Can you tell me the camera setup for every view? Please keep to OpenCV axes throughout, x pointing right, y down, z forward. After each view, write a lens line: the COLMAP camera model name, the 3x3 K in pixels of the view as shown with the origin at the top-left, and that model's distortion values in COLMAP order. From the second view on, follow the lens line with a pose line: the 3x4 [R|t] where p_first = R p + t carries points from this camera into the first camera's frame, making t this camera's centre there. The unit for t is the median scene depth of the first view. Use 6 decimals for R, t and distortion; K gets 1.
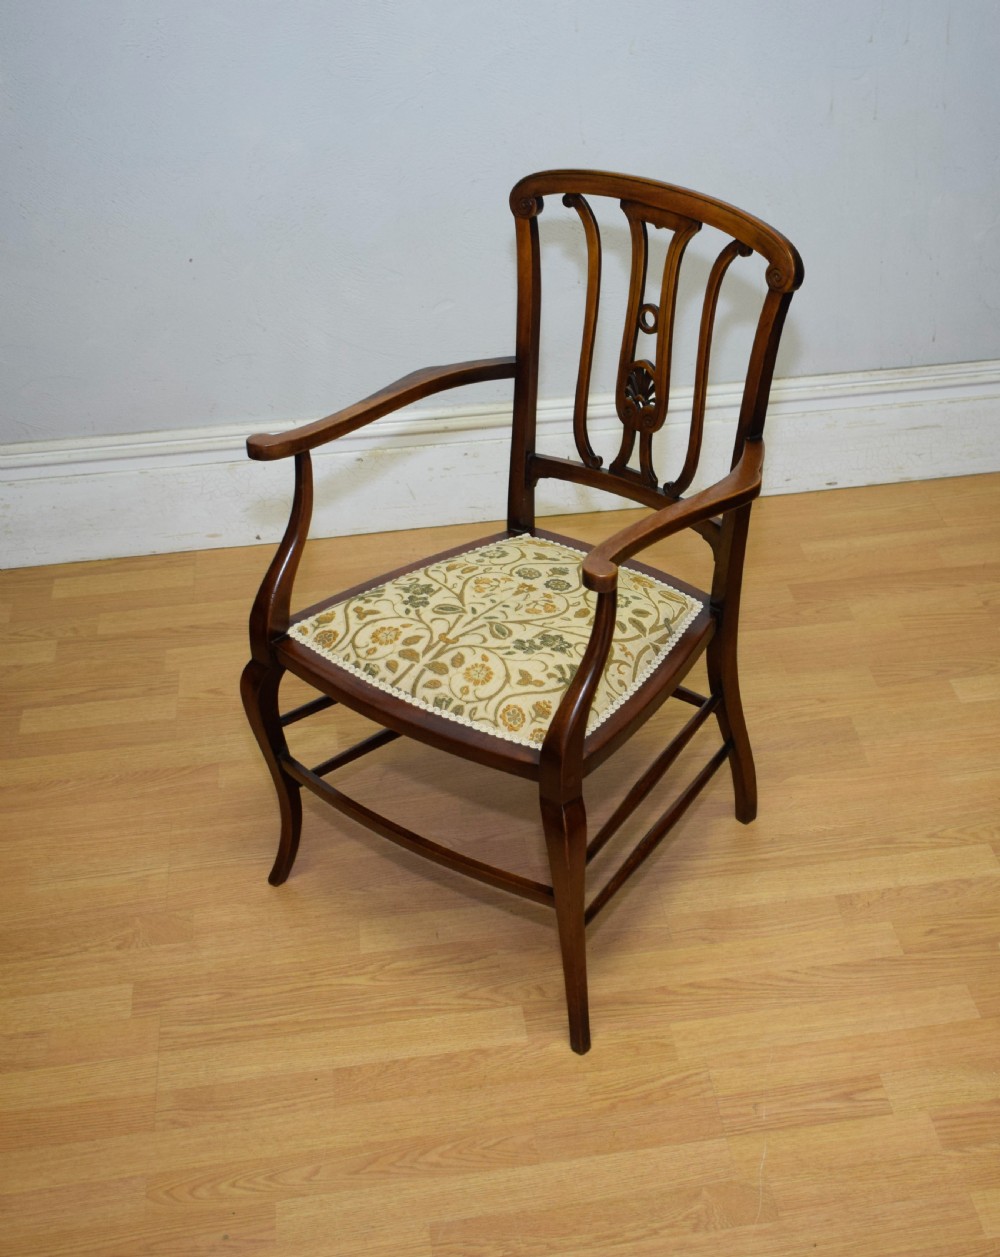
lens RADIAL K [[1922.9, 0, 647.5], [0, 1922.9, 629.3], [0, 0, 1]] dist [-0.019167, -0.003740]
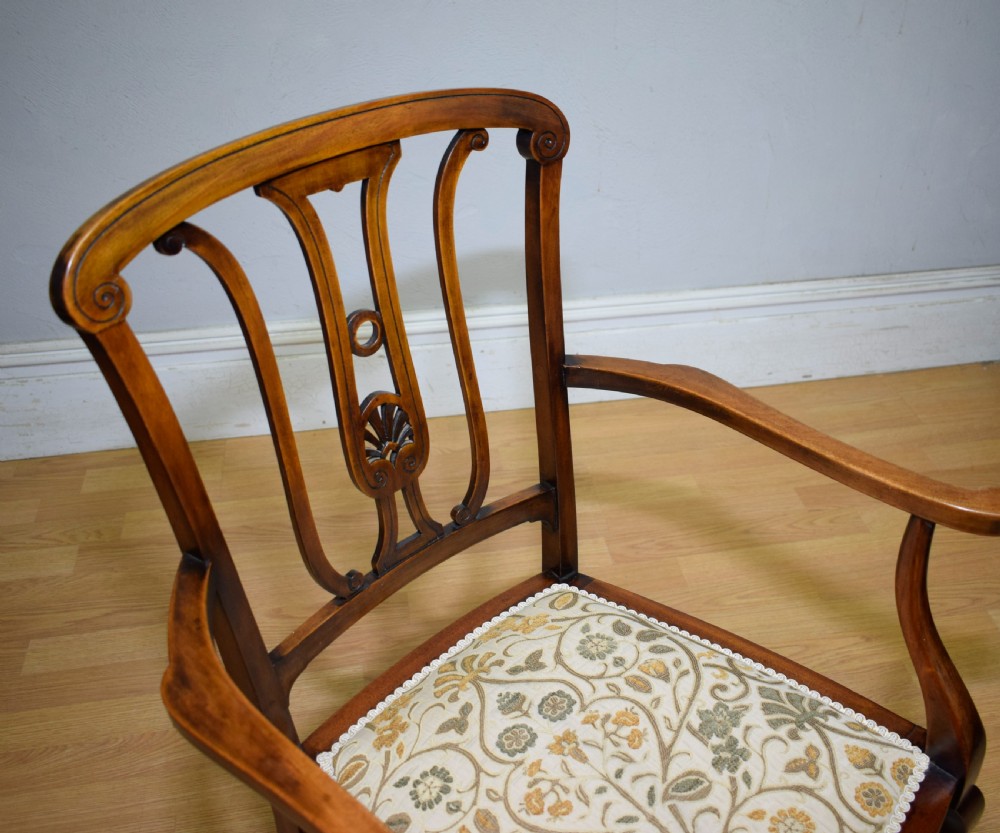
lens RADIAL K [[983.9, 0, 538.1], [0, 983.9, 419.0], [0, 0, 1]] dist [-0.016784, 0.010966]
pose [[0.999386, 0.012951, 0.032560, -0.083419], [-0.015176, 0.997500, 0.069023, -0.094613], [-0.031585, -0.069474, 0.997084, 0.469611]]
